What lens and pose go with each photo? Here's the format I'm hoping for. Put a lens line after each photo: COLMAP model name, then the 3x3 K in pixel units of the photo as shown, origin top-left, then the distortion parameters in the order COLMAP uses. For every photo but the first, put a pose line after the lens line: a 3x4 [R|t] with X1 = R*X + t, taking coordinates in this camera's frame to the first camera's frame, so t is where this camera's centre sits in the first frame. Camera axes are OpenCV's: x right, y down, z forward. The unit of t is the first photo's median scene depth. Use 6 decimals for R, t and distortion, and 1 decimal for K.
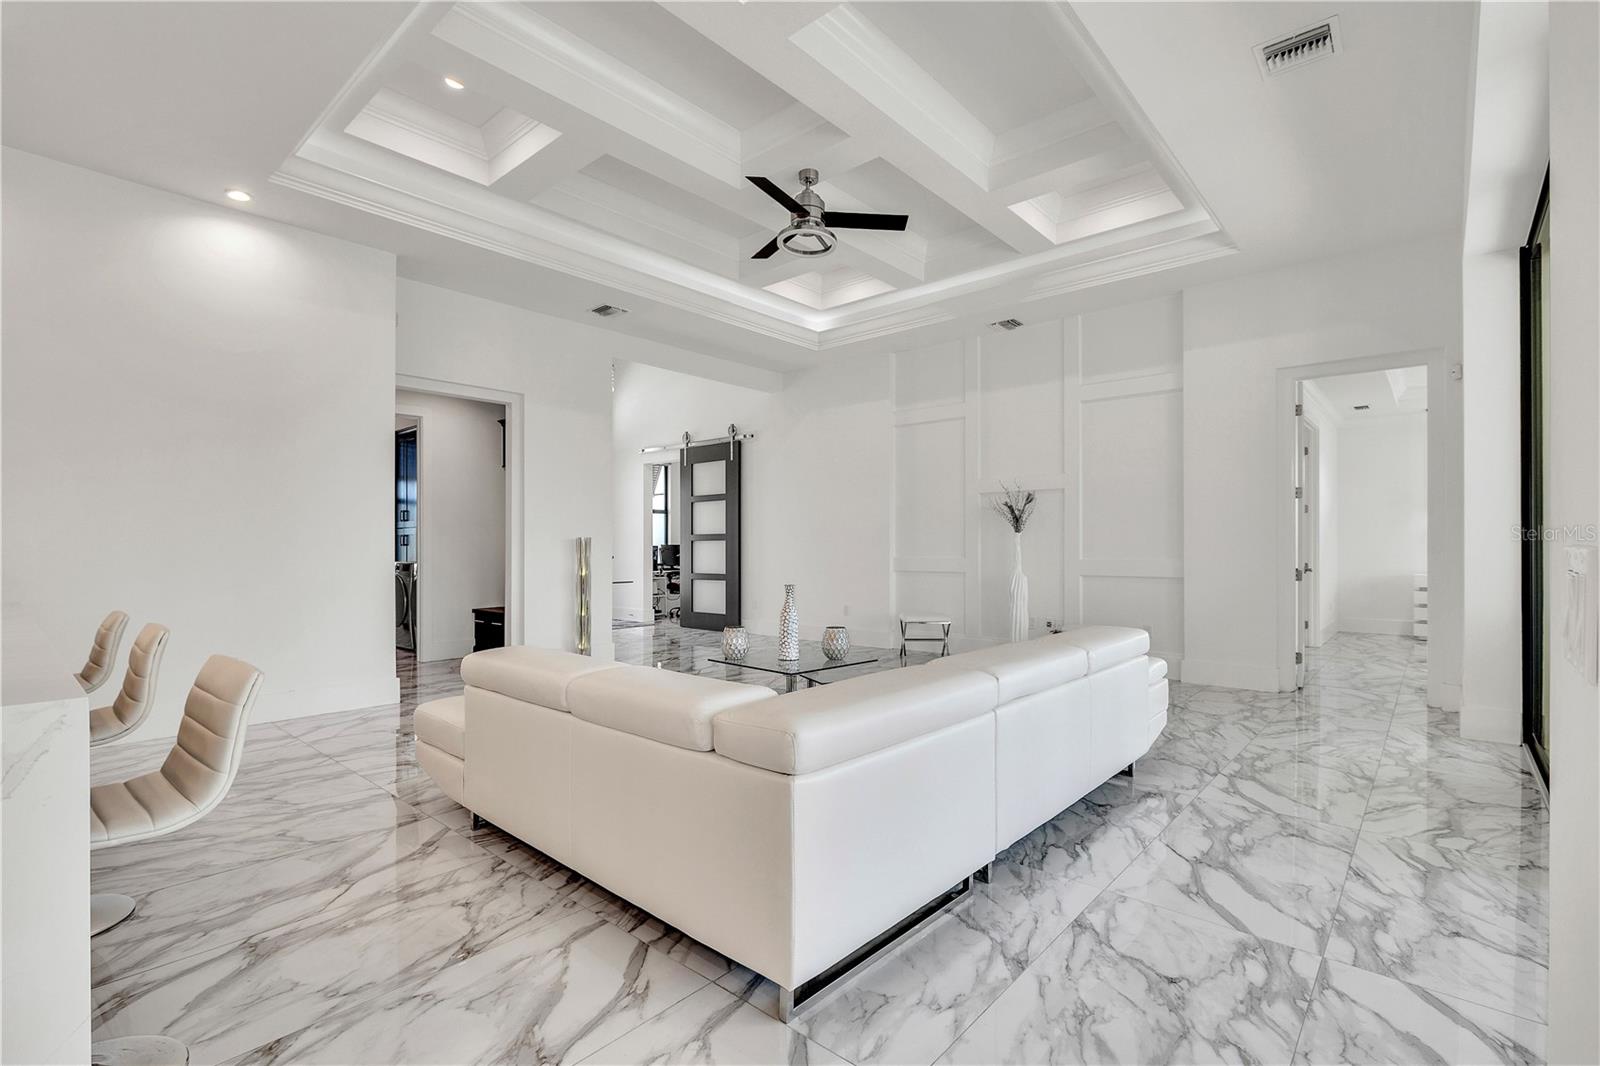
lens RADIAL K [[722.1, 0, 801.1], [0, 722.1, 539.8], [0, 0, 1]] dist [0.000467, -0.000180]
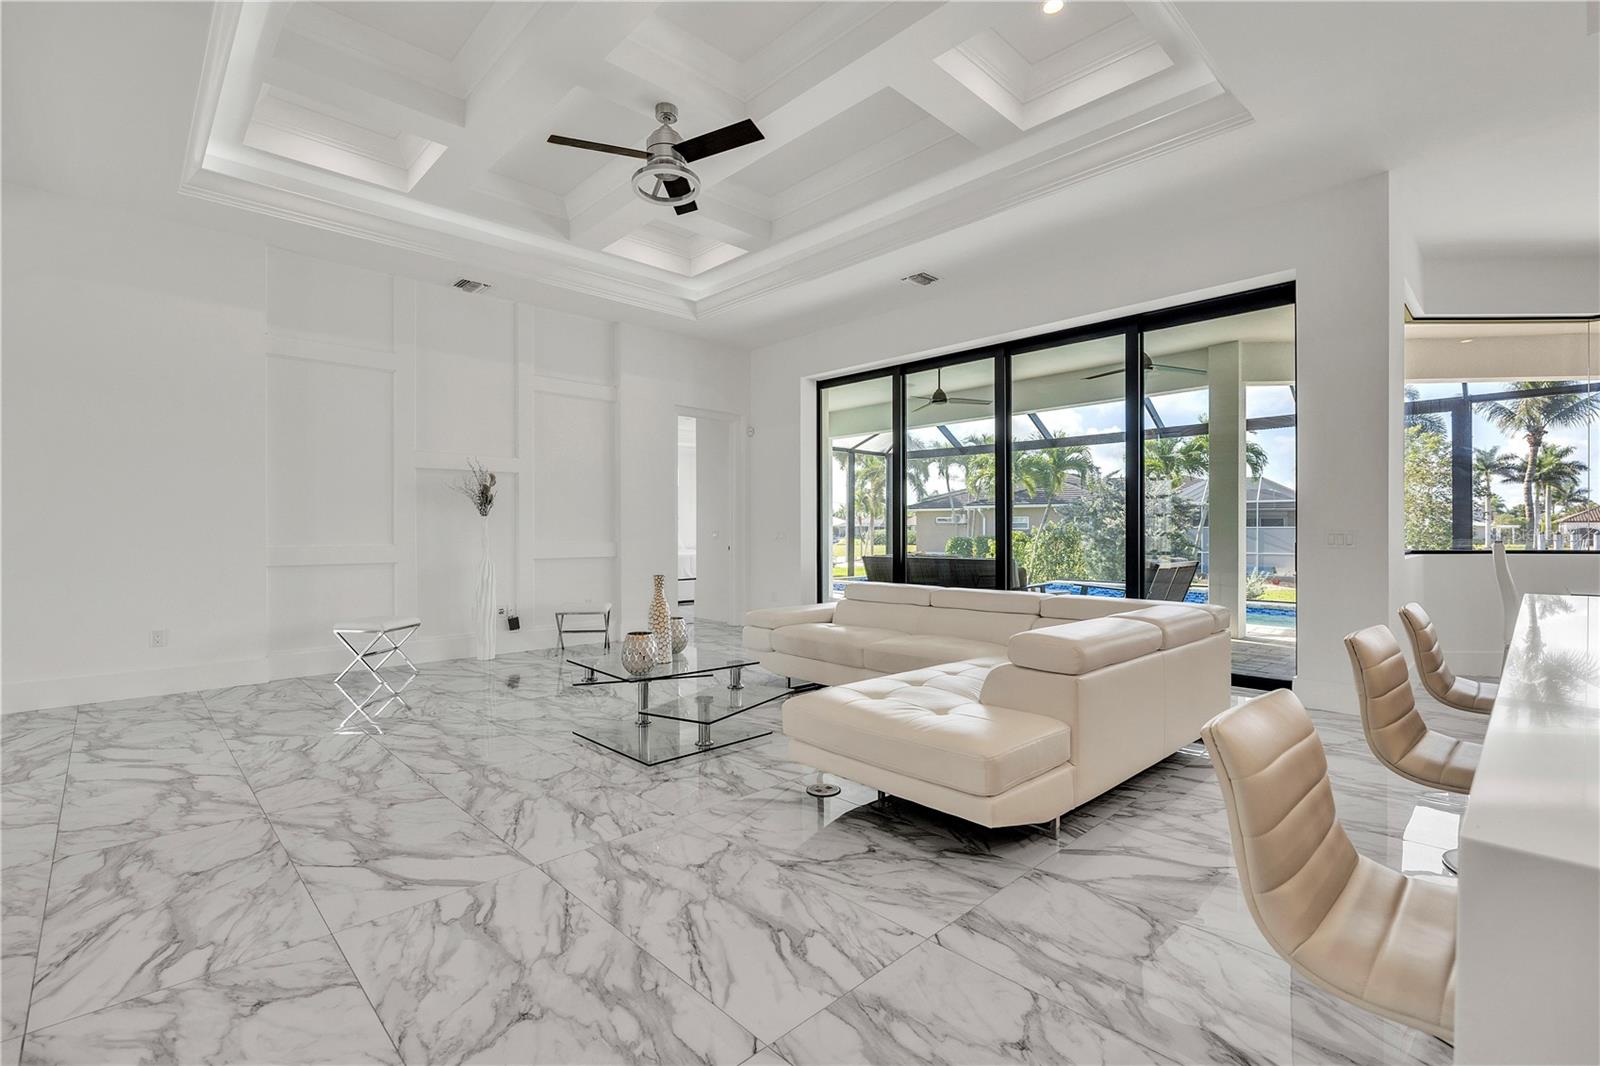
lens RADIAL K [[722.1, 0, 801.1], [0, 722.1, 539.8], [0, 0, 1]] dist [0.000467, -0.000180]
pose [[0.083902, -0.006986, 0.996450, -1.124198], [0.001460, 0.999975, 0.006888, 0.022267], [-0.996473, 0.000877, 0.083910, 1.019691]]
